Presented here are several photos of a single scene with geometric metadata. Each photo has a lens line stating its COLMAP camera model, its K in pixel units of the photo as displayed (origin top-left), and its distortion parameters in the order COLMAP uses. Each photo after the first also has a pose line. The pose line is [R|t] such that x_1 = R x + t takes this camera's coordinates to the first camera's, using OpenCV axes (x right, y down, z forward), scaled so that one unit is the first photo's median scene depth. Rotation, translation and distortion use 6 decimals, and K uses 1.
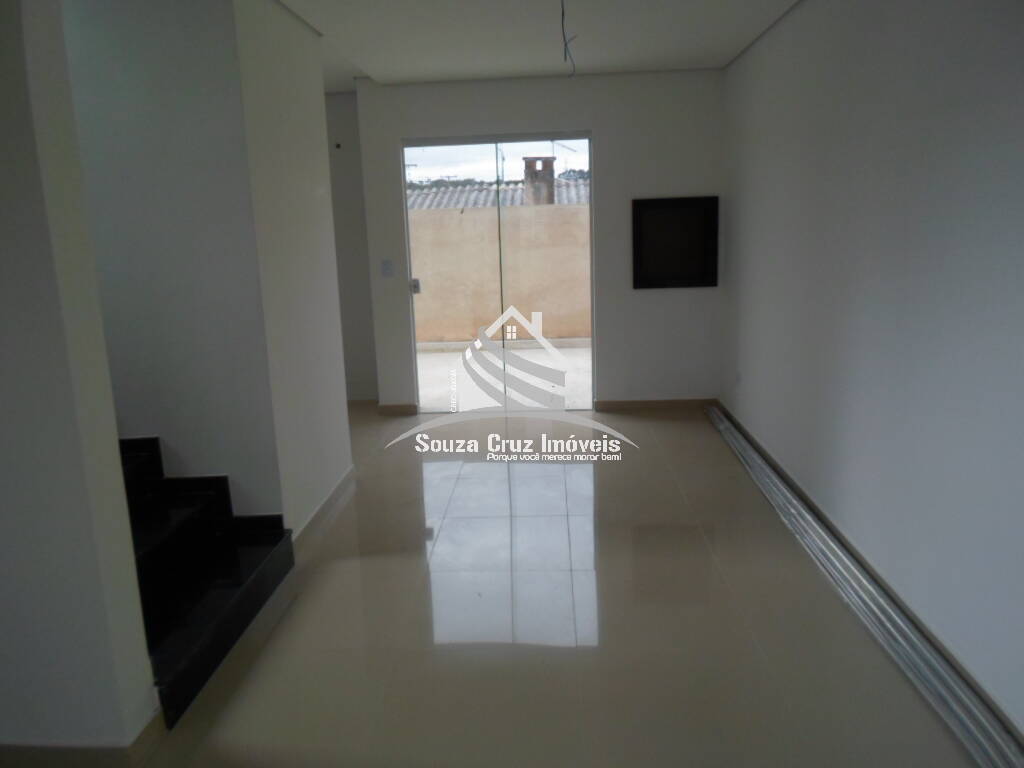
lens RADIAL K [[785.7, 0, 509.2], [0, 785.7, 380.7], [0, 0, 1]] dist [-0.009241, -0.012908]
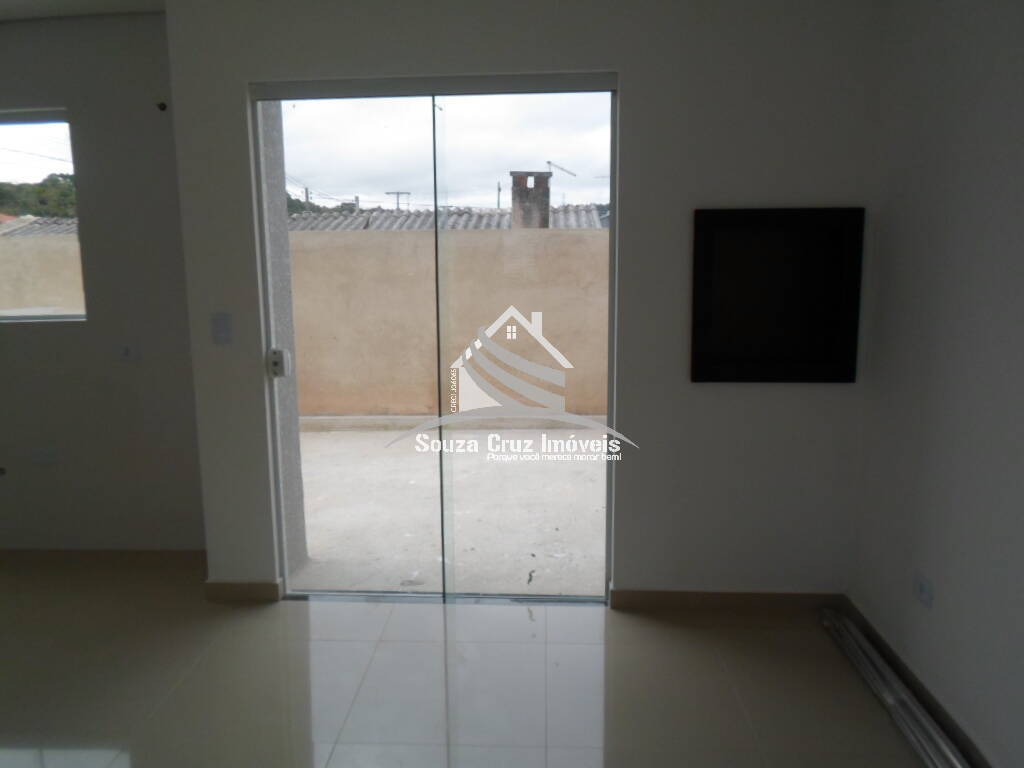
lens RADIAL K [[779.2, 0, 508.8], [0, 779.2, 382.9], [0, 0, 1]] dist [-0.003741, -0.055473]
pose [[0.999649, 0.025548, 0.007044, 0.033912], [-0.025277, 0.999025, -0.036209, -0.092894], [-0.007962, 0.036019, 0.999319, 0.479345]]
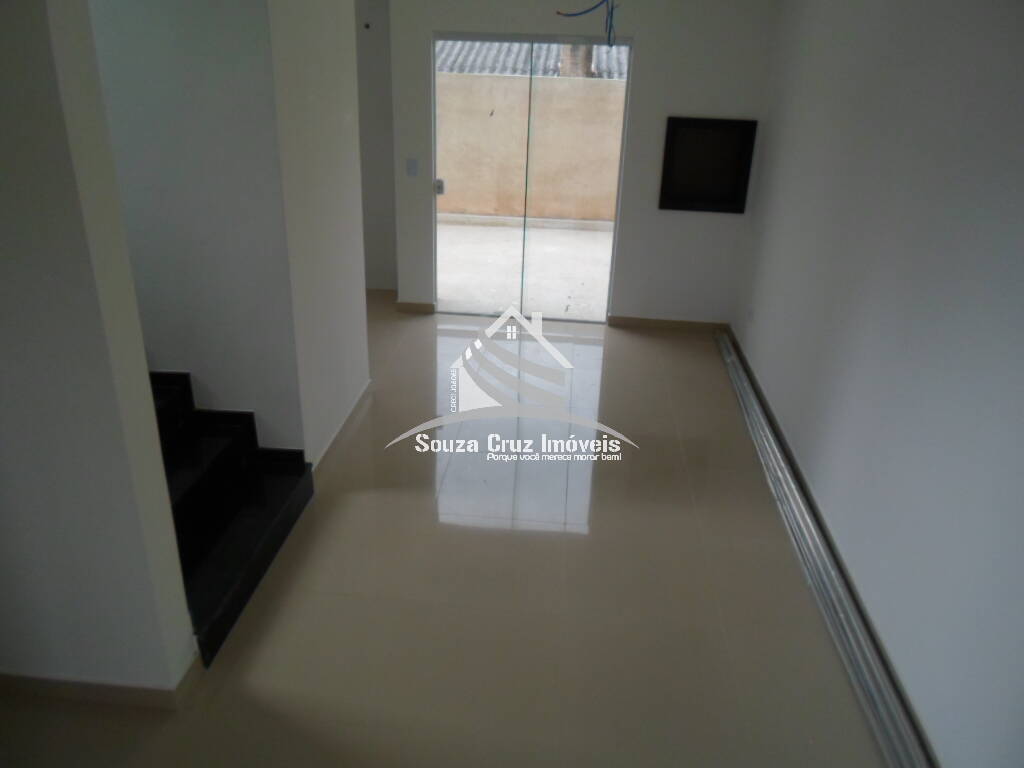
lens RADIAL K [[787.0, 0, 509.7], [0, 787.0, 380.6], [0, 0, 1]] dist [-0.014311, -0.004041]
pose [[0.996819, 0.079097, -0.009771, -0.002023], [-0.075180, 0.973914, 0.214103, -0.102250], [0.026451, -0.212688, 0.976762, -0.016698]]
